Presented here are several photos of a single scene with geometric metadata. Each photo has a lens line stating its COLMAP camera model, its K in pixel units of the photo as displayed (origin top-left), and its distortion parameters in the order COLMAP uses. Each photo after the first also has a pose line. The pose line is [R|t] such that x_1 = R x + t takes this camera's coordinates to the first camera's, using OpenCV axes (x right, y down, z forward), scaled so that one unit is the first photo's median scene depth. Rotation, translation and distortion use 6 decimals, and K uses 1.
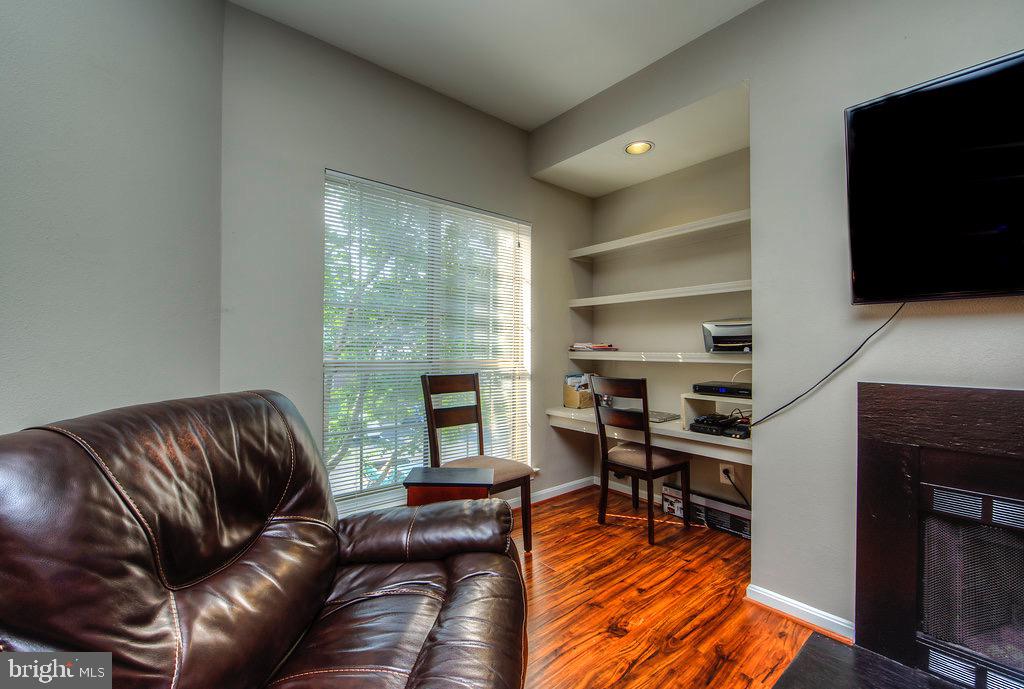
lens RADIAL K [[430.0, 0, 512.0], [0, 430.0, 344.5], [0, 0, 1]] dist [-0.000124, -0.000183]
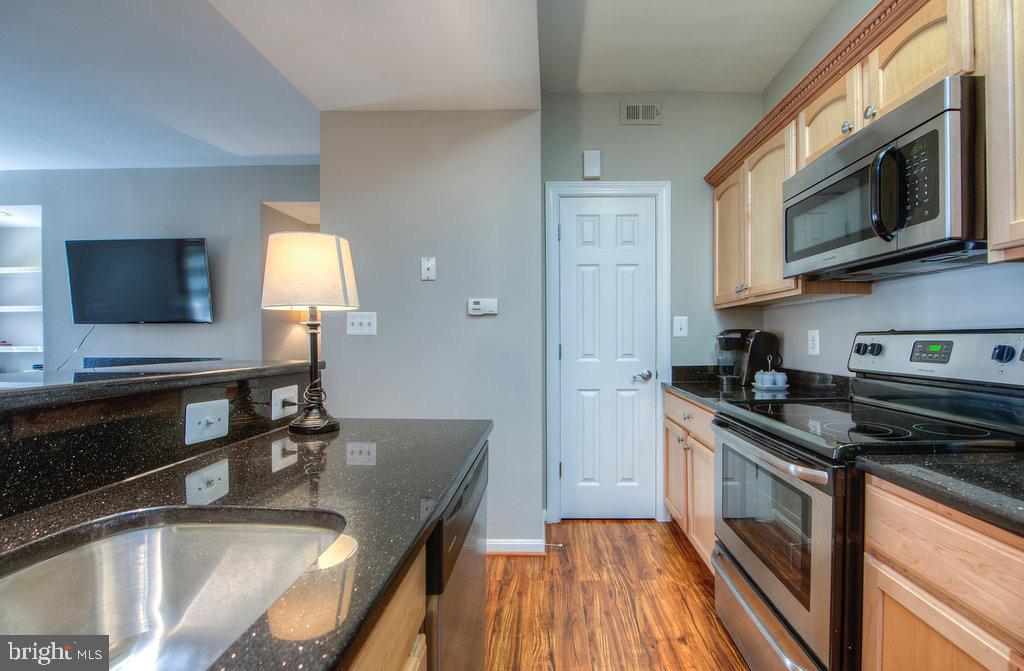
lens RADIAL K [[423.6, 0, 540.7], [0, 423.6, 339.0], [0, 0, 1]] dist [-0.011627, -0.000429]
pose [[0.644109, -0.003261, 0.764927, 0.422758], [0.000837, 0.999993, 0.003558, -0.011741], [-0.764933, -0.001652, 0.644107, -1.463949]]
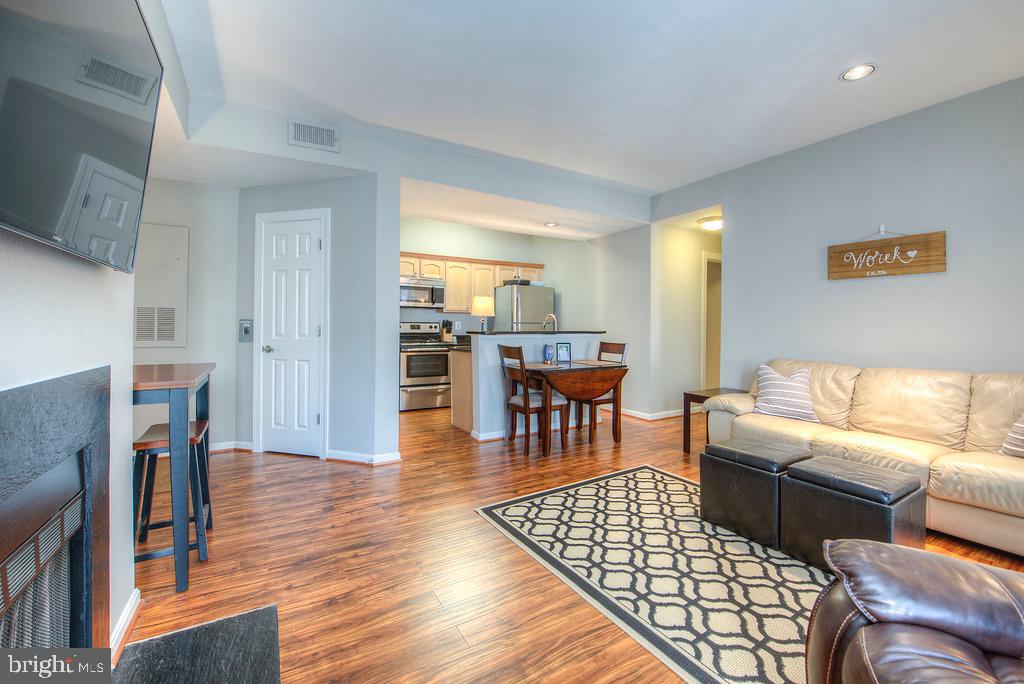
lens RADIAL K [[421.7, 0, 506.7], [0, 421.7, 326.6], [0, 0, 1]] dist [-0.008653, 0.000002]
pose [[-0.985267, -0.008439, 0.170813, 0.233098], [-0.009022, 0.999956, -0.002639, 0.004630], [-0.170783, -0.004141, -0.985300, 0.692393]]
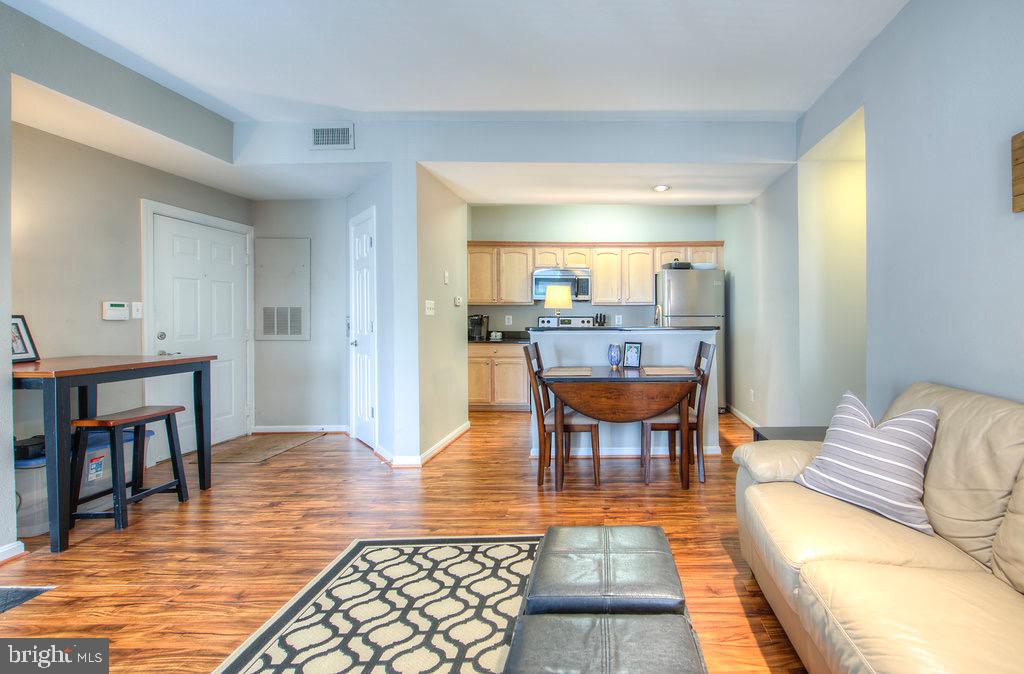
lens RADIAL K [[433.8, 0, 611.8], [0, 433.8, 323.1], [0, 0, 1]] dist [-0.010109, 0.000015]
pose [[-0.772198, -0.005444, 0.635359, -0.463960], [-0.001199, 0.999974, 0.007111, -0.003774], [-0.635381, 0.004730, -0.772184, 0.059346]]
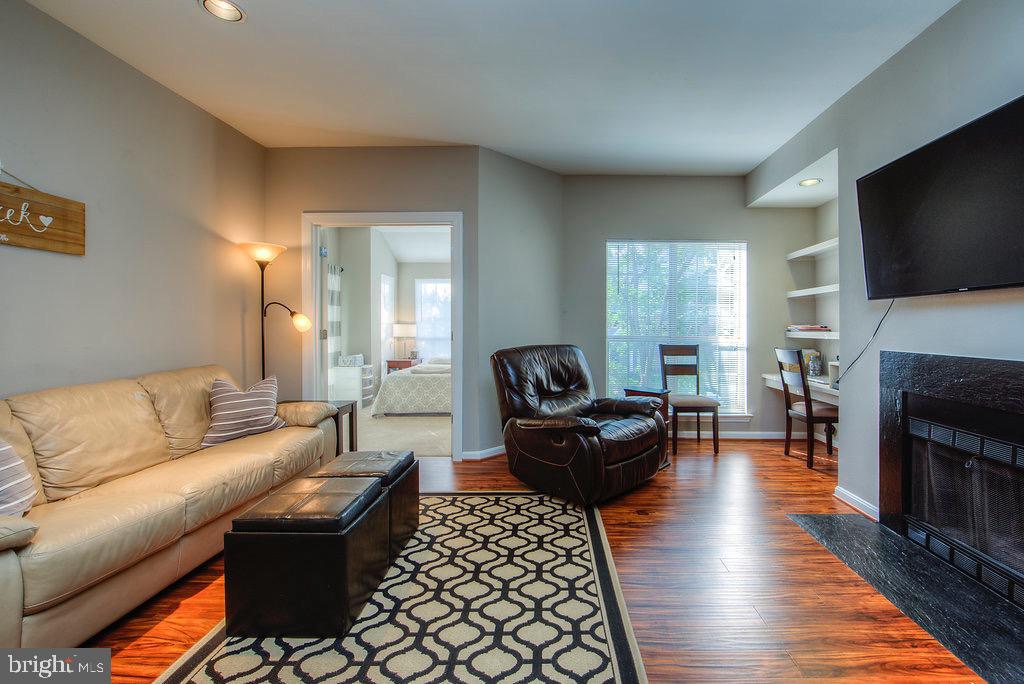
lens RADIAL K [[428.2, 0, 559.0], [0, 428.2, 335.7], [0, 0, 1]] dist [-0.026795, 0.000255]
pose [[0.766384, 0.010288, -0.642301, 0.563452], [0.004649, 0.999757, 0.021560, -0.003437], [0.642366, -0.019509, 0.766149, -0.560016]]
